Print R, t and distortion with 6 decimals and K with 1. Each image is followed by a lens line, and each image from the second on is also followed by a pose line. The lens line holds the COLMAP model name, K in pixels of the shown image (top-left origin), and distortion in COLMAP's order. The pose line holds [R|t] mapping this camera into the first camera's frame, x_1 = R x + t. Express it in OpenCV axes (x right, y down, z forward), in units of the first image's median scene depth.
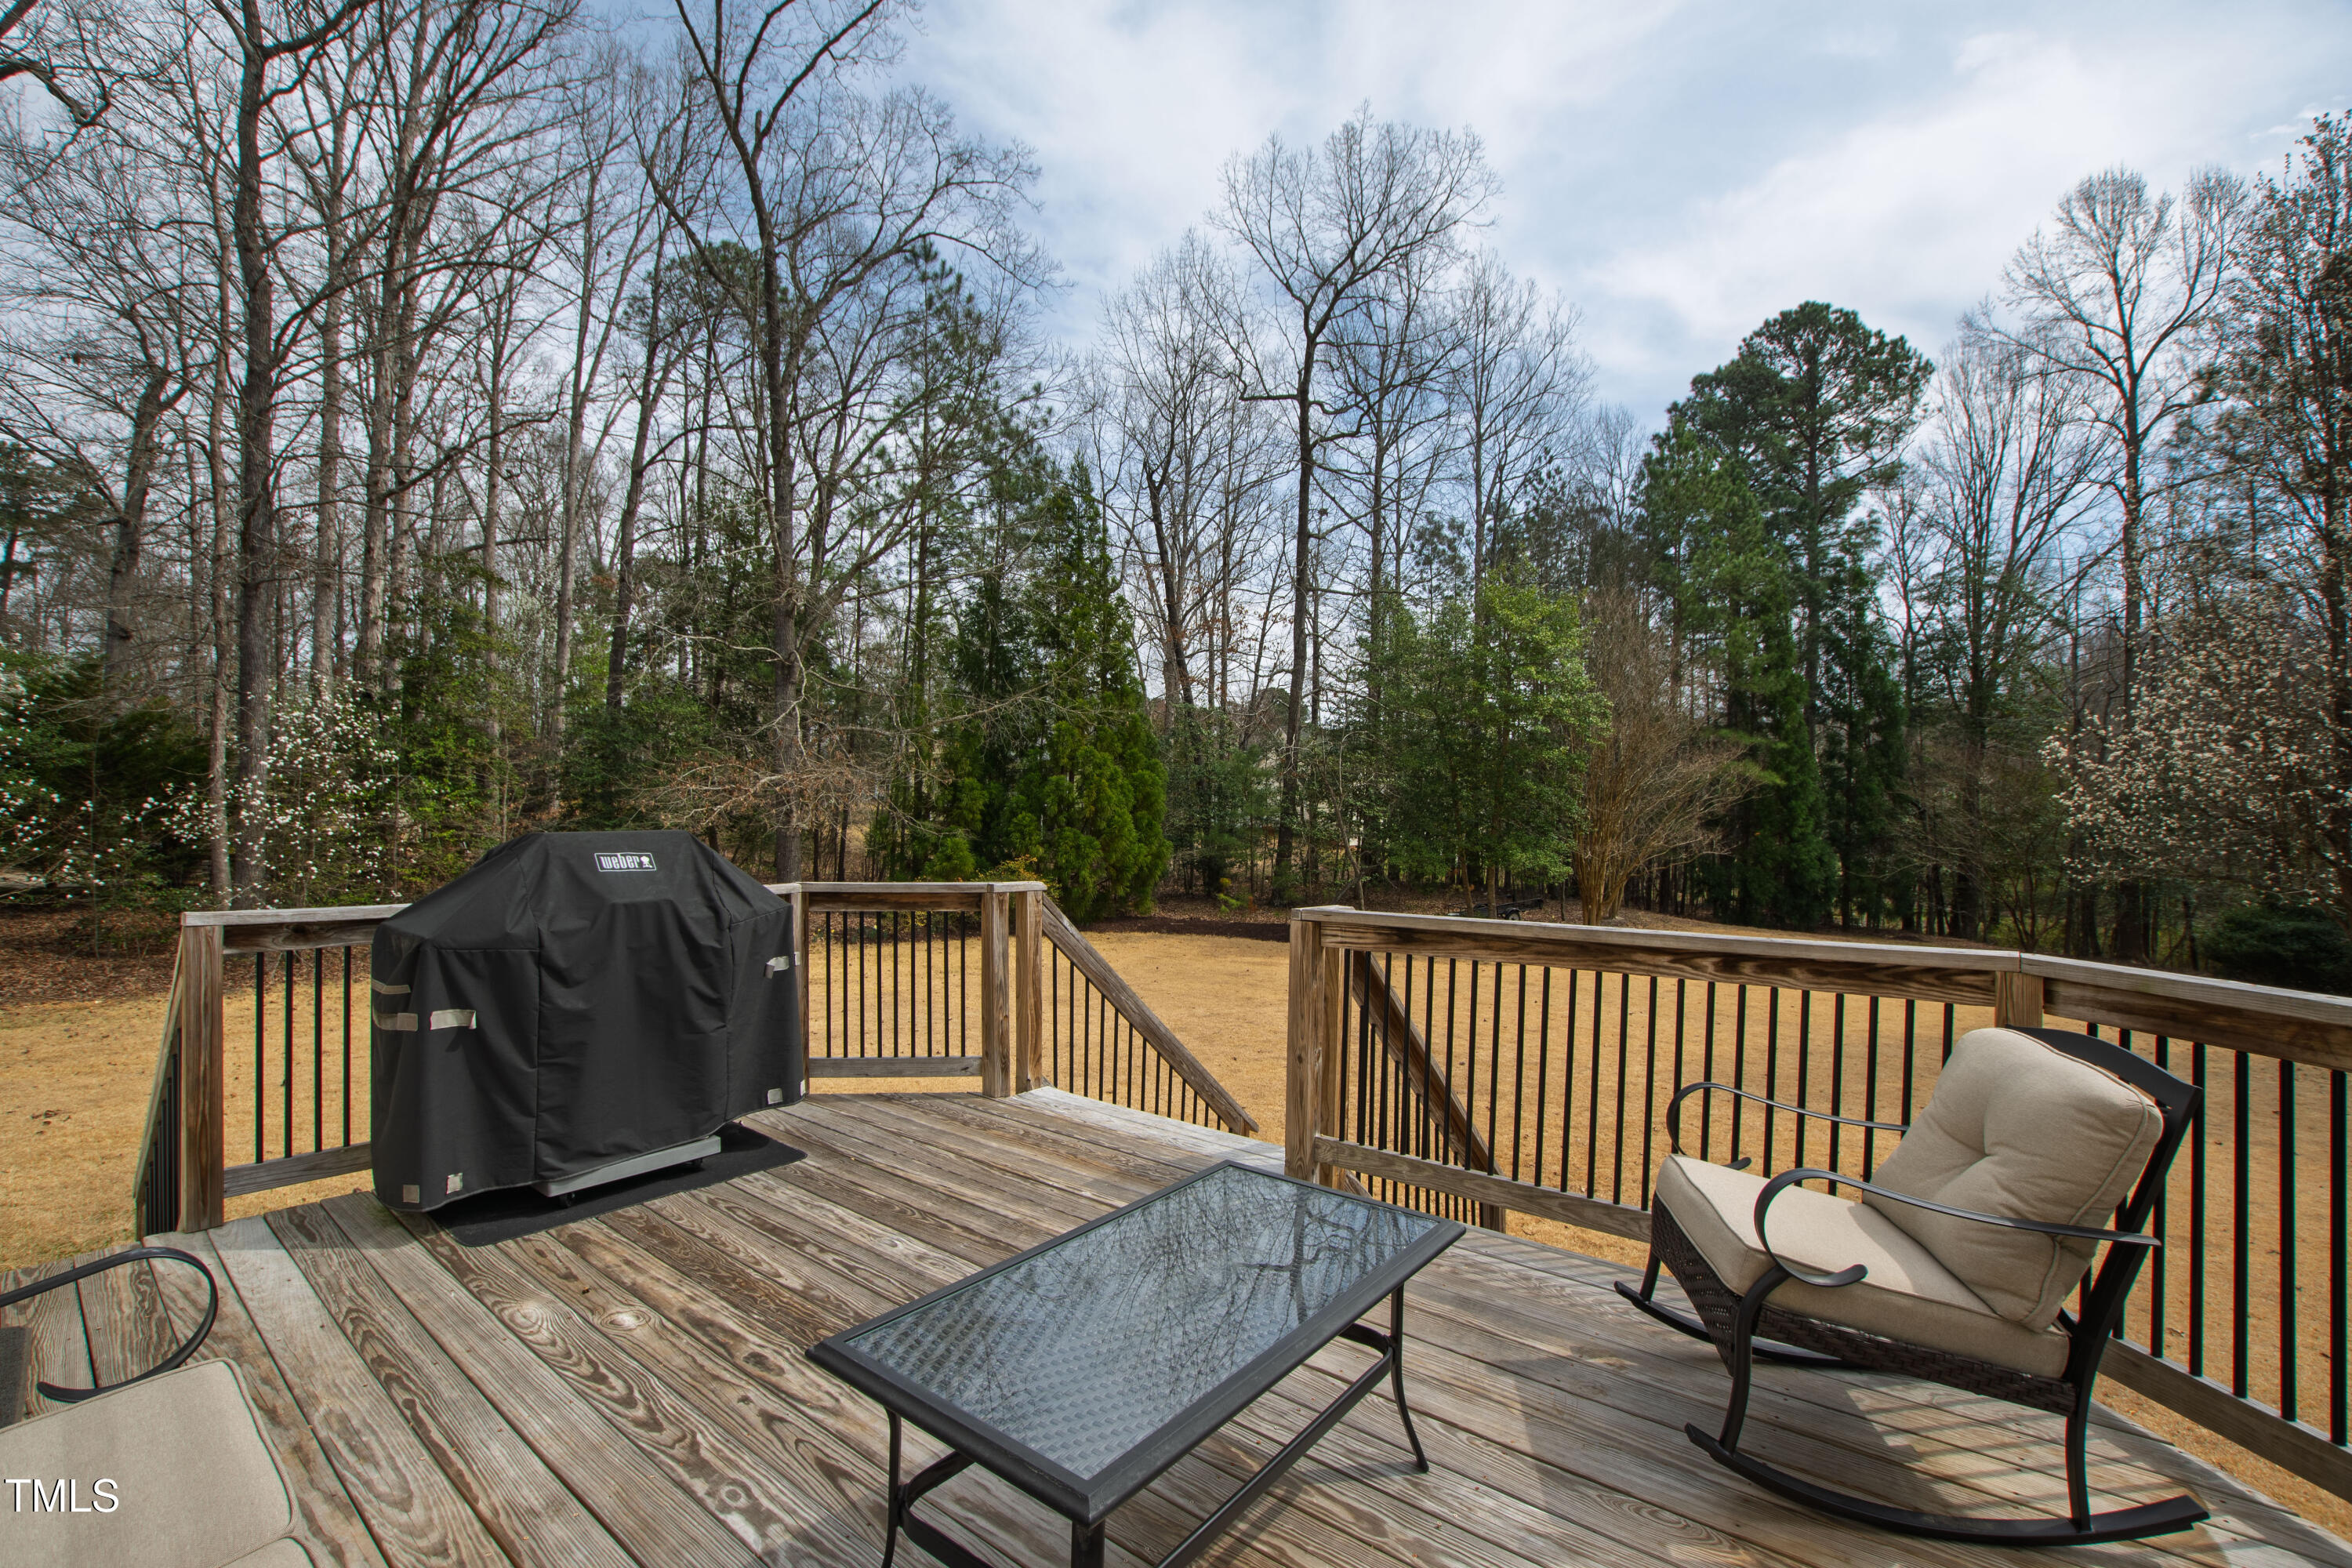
lens RADIAL K [[1030.9, 0, 1165.9], [0, 1030.9, 798.0], [0, 0, 1]] dist [0.002455, 0.000240]
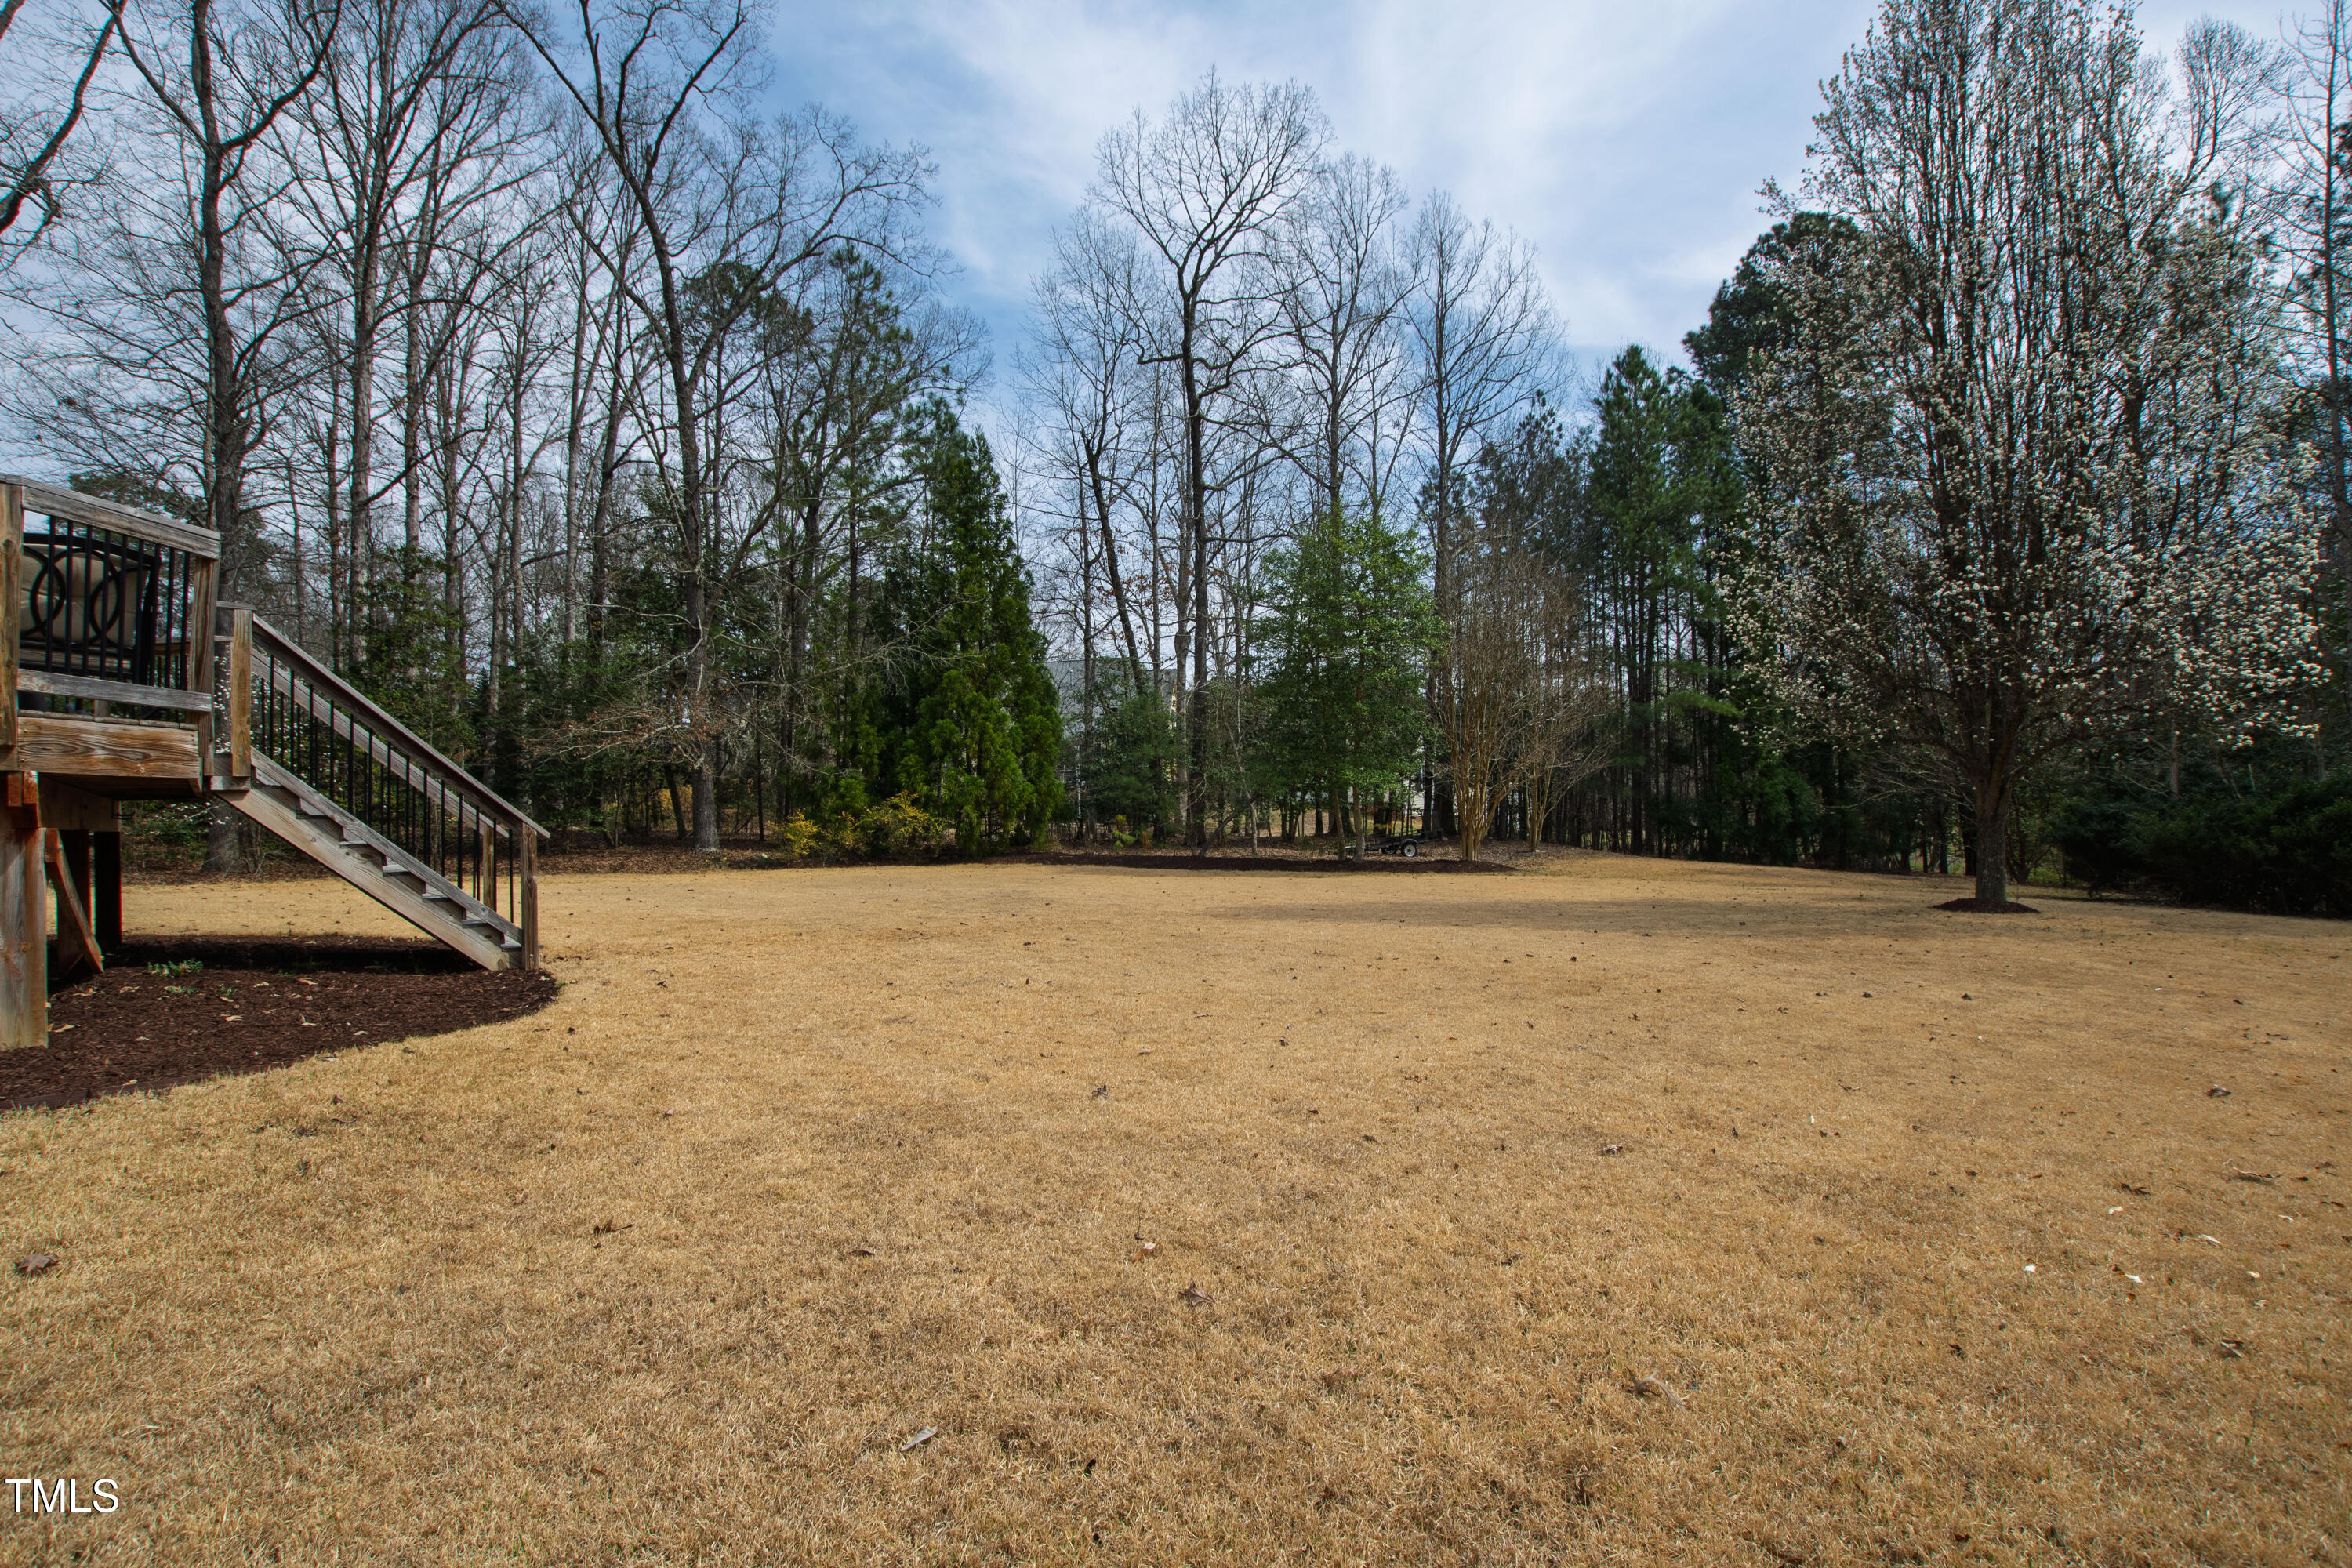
lens RADIAL K [[1034.5, 0, 1176.0], [0, 1034.5, 784.0], [0, 0, 1]] dist [0.000441, 0.000045]
pose [[0.989590, -0.026100, -0.141529, 0.279693], [0.026643, 0.999643, 0.001940, 0.047928], [0.141427, -0.005690, 0.989932, -0.049981]]
